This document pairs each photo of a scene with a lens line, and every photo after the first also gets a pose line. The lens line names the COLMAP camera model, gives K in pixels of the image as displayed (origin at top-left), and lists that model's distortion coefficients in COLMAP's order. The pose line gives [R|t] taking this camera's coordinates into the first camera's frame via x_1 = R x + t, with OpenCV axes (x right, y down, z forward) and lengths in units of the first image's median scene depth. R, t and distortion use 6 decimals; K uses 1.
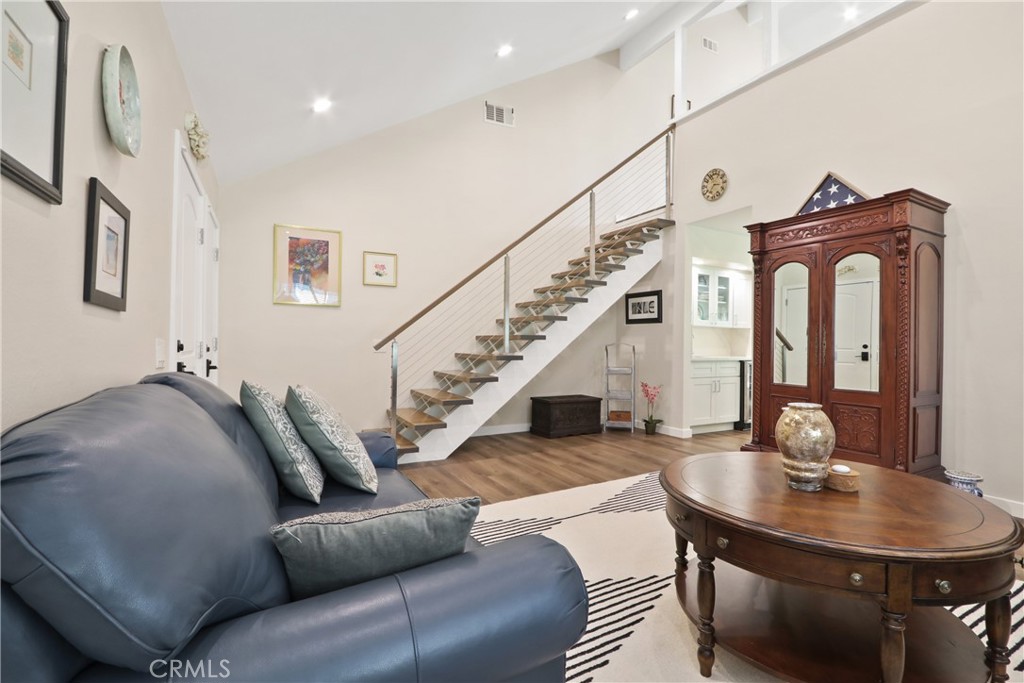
lens RADIAL K [[476.4, 0, 520.7], [0, 476.4, 343.1], [0, 0, 1]] dist [-0.015454, -0.000036]
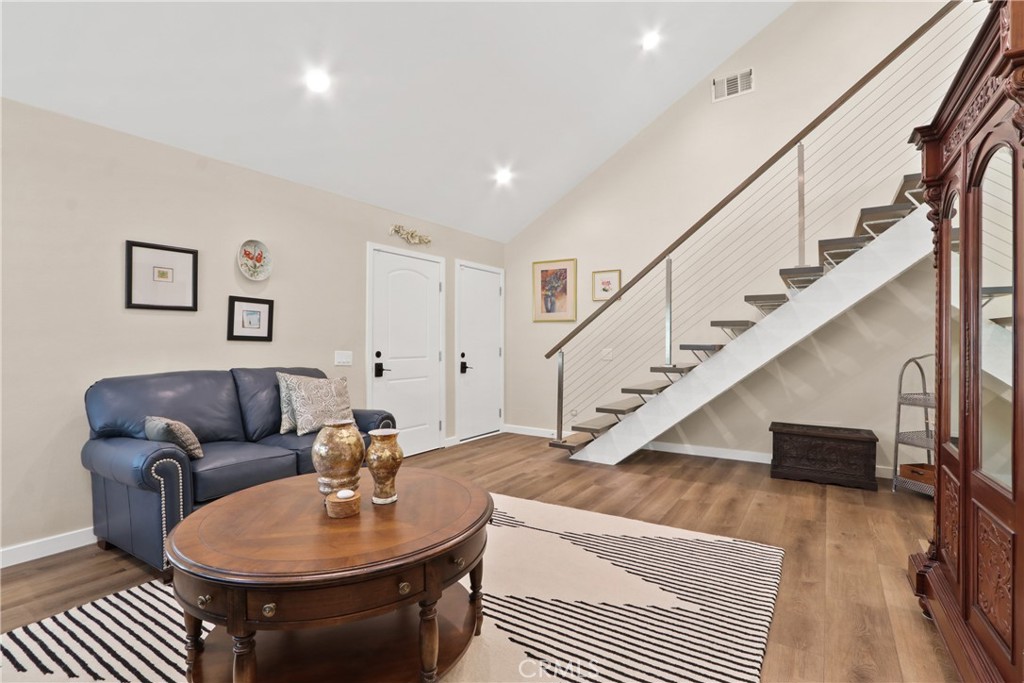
lens RADIAL K [[476.4, 0, 519.1], [0, 476.4, 340.0], [0, 0, 1]] dist [-0.015454, -0.000036]
pose [[0.479273, -0.007184, -0.877636, 0.699262], [-0.002173, 0.999954, -0.009372, -0.019846], [0.877663, 0.006399, 0.479236, 0.340900]]
